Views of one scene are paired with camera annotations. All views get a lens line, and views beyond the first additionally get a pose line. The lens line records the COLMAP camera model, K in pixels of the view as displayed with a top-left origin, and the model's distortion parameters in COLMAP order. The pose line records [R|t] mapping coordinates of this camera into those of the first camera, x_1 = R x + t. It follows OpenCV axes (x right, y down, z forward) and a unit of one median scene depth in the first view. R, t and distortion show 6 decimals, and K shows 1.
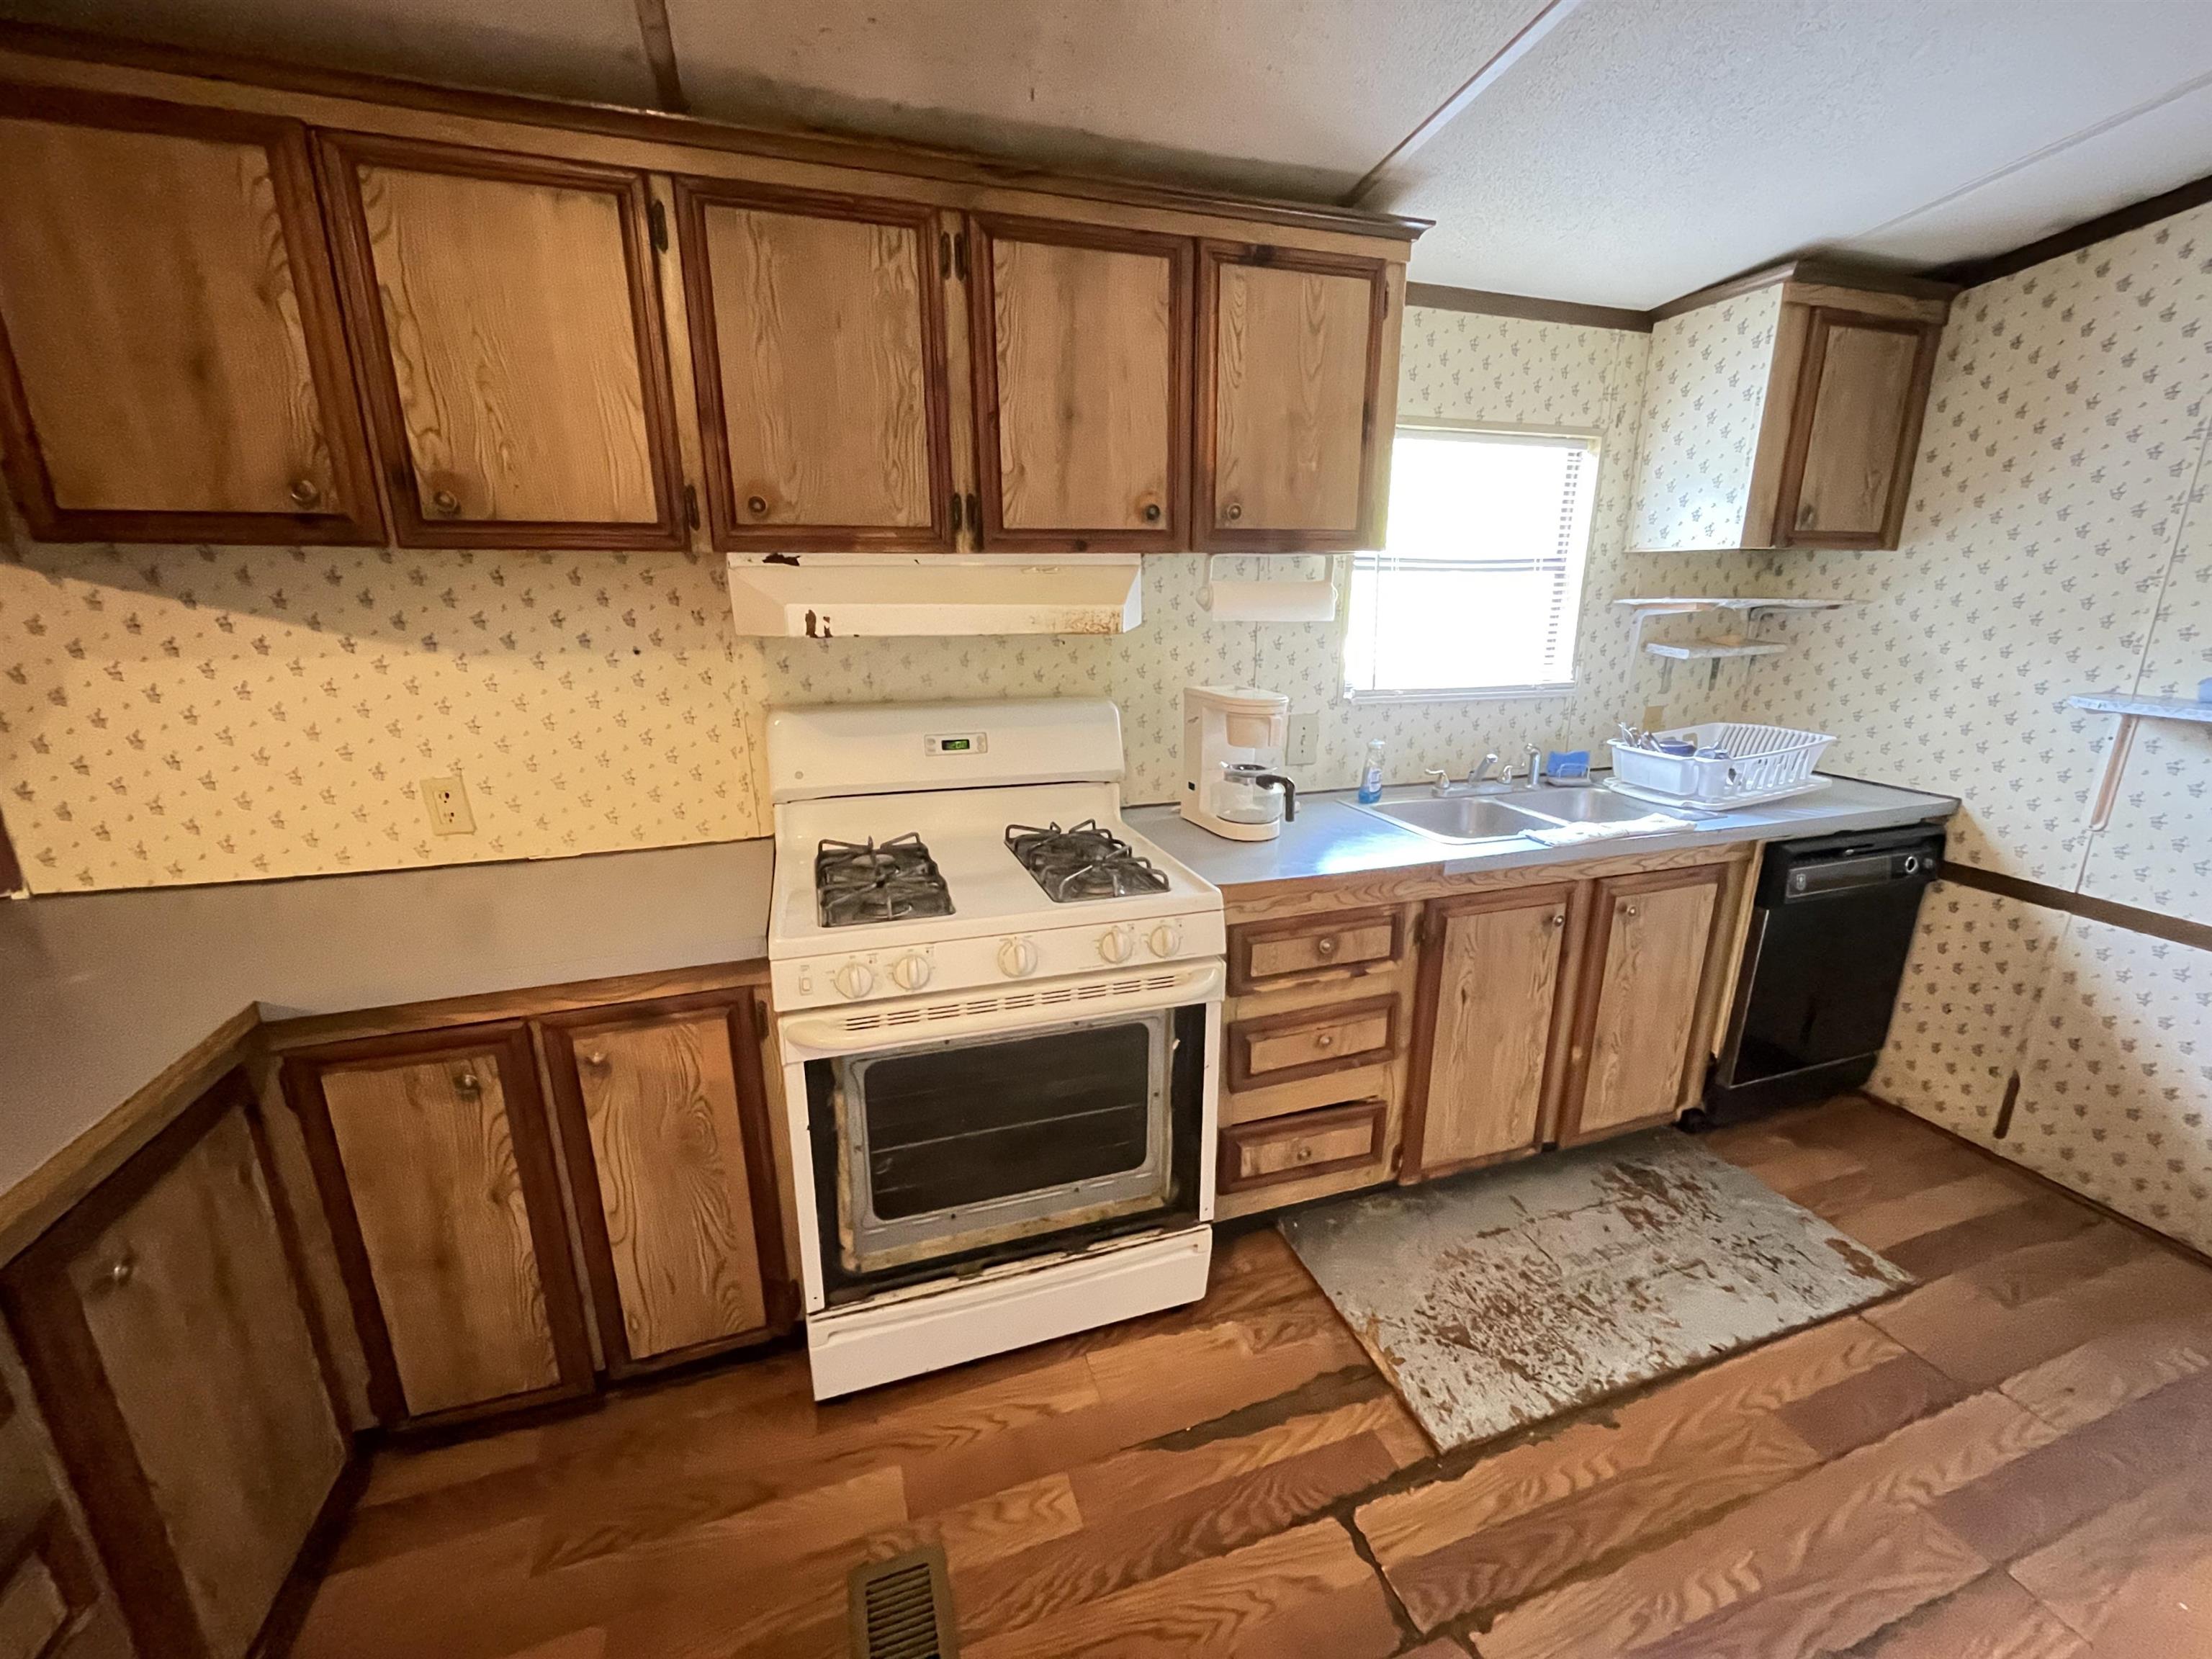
lens RADIAL K [[900.3, 0, 1118.8], [0, 900.3, 824.4], [0, 0, 1]] dist [-0.000739, 0.000838]
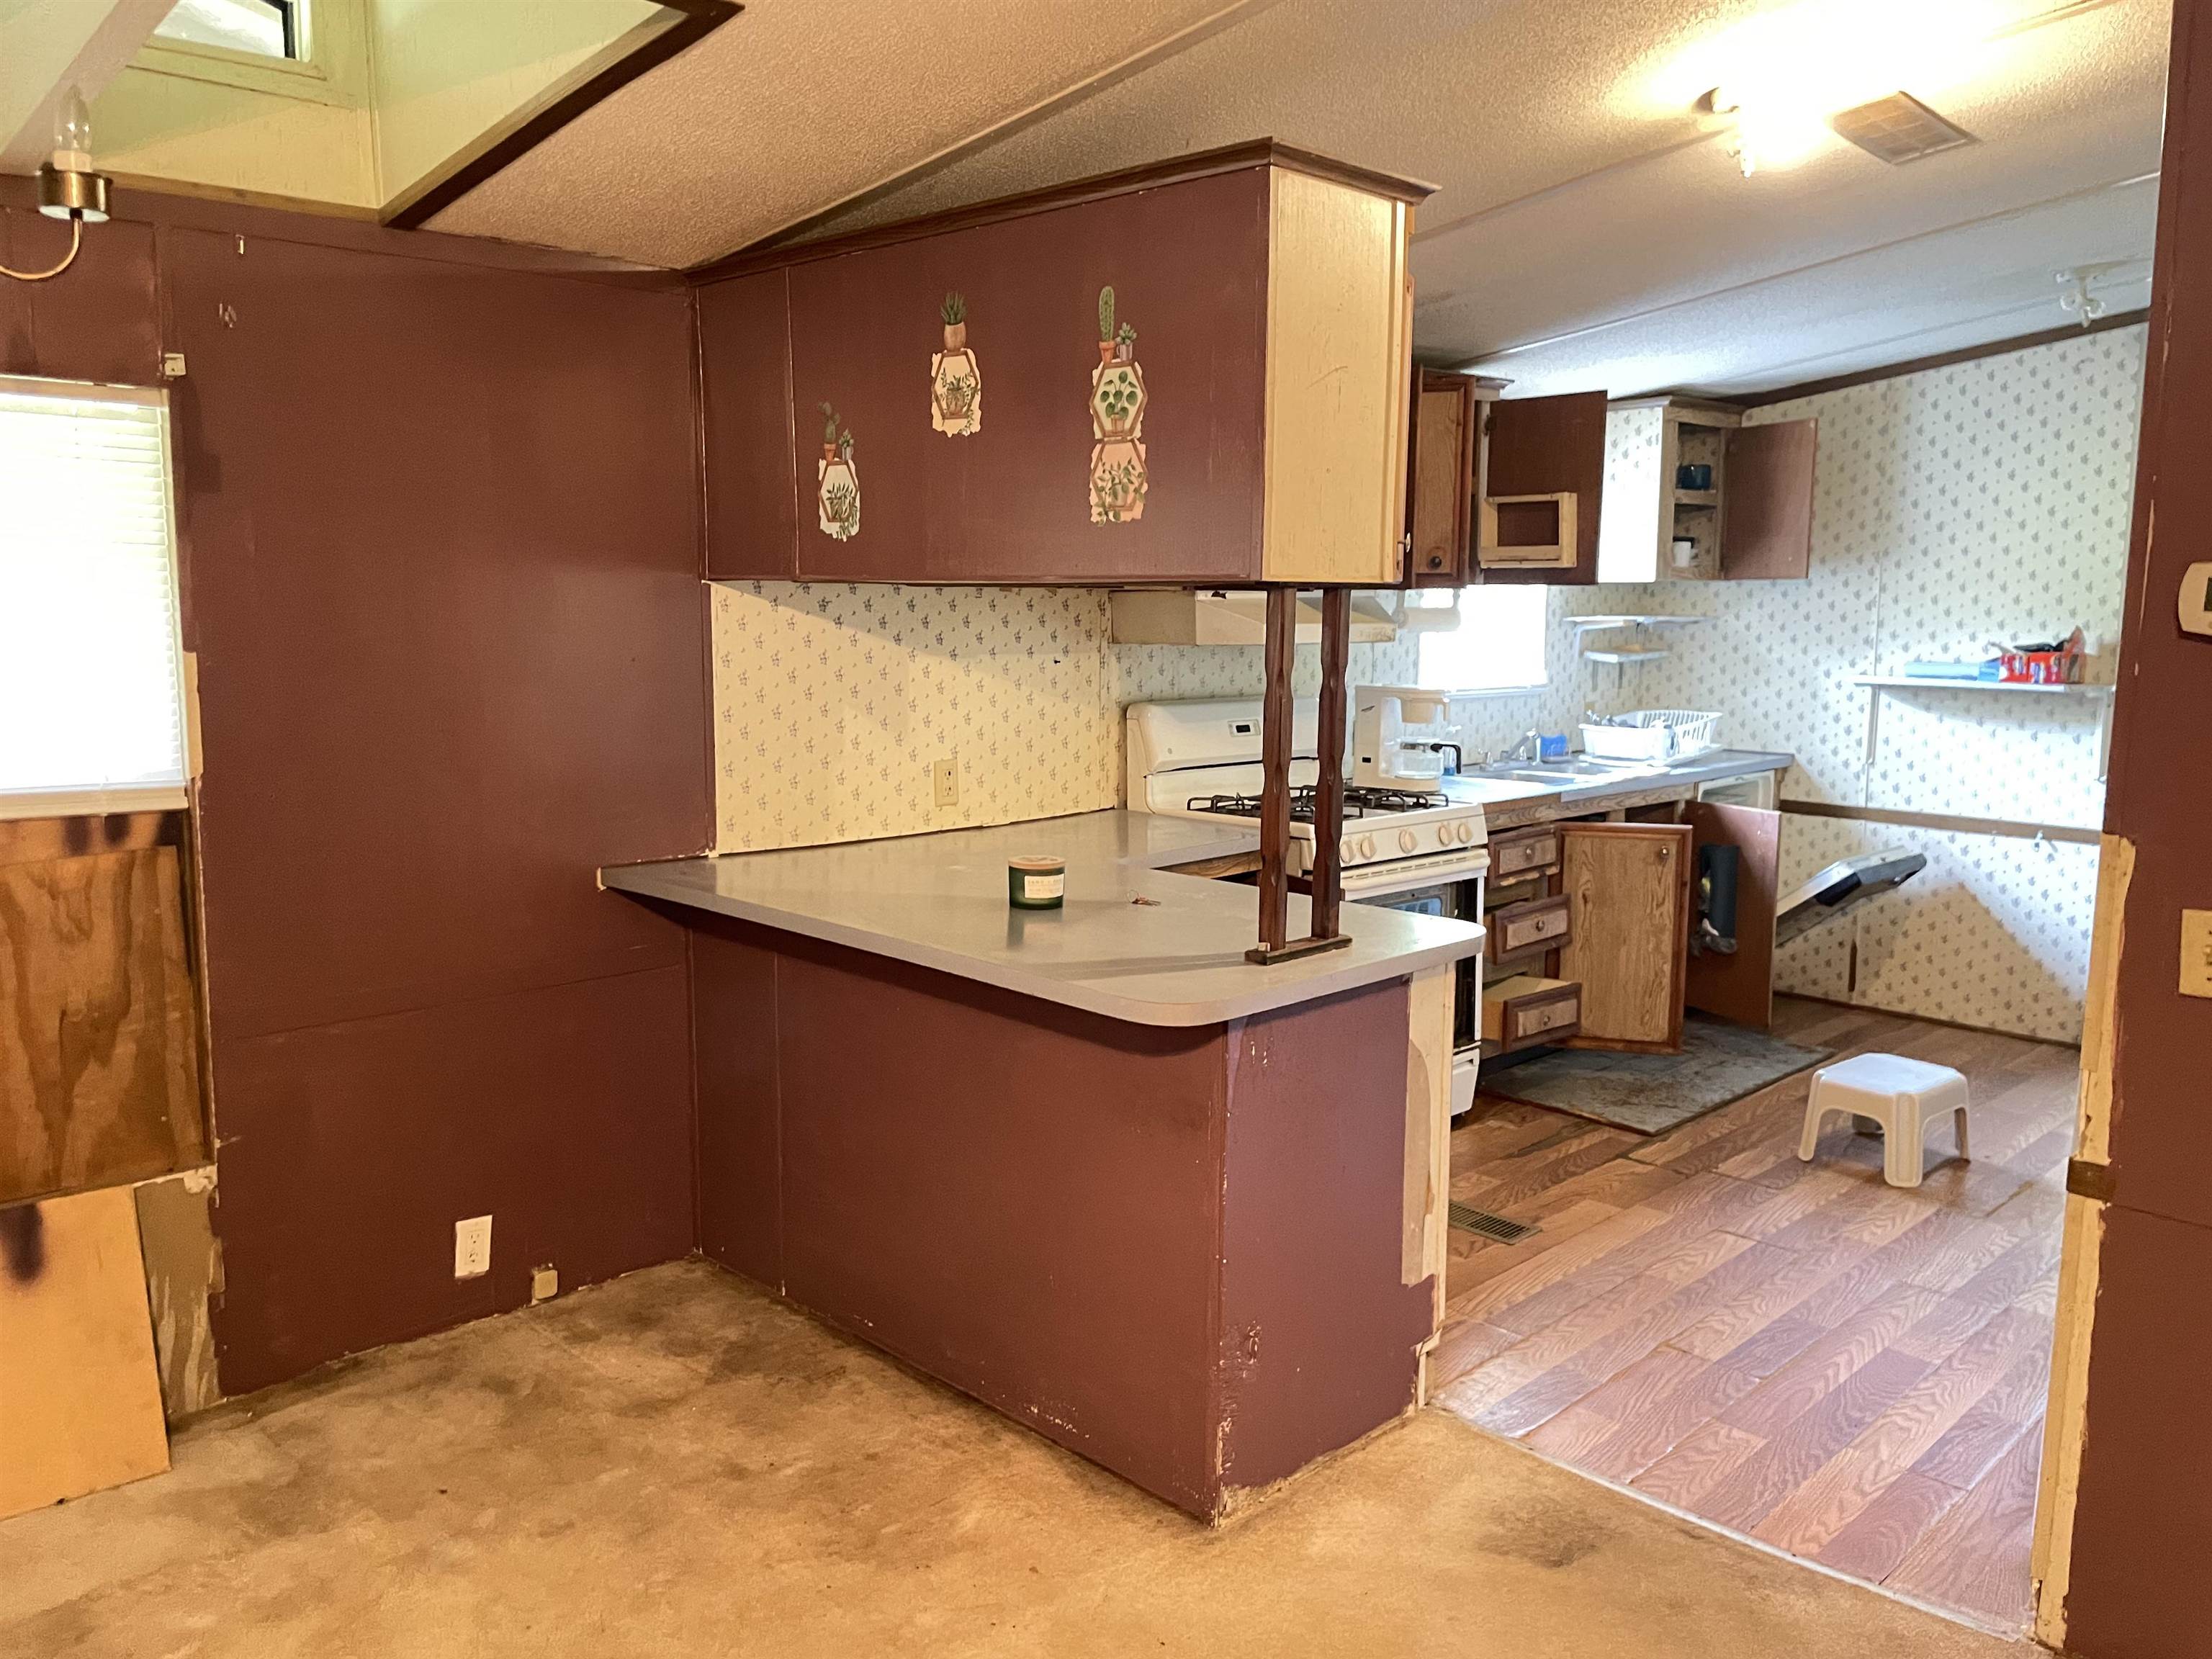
lens RADIAL K [[1674.9, 0, 1097.6], [0, 1674.9, 833.7], [0, 0, 1]] dist [0.048551, -0.059965]
pose [[0.902930, -0.059567, 0.425639, -1.240703], [0.109922, 0.989417, -0.094717, 0.236625], [-0.415493, 0.132310, 0.899922, -0.951540]]
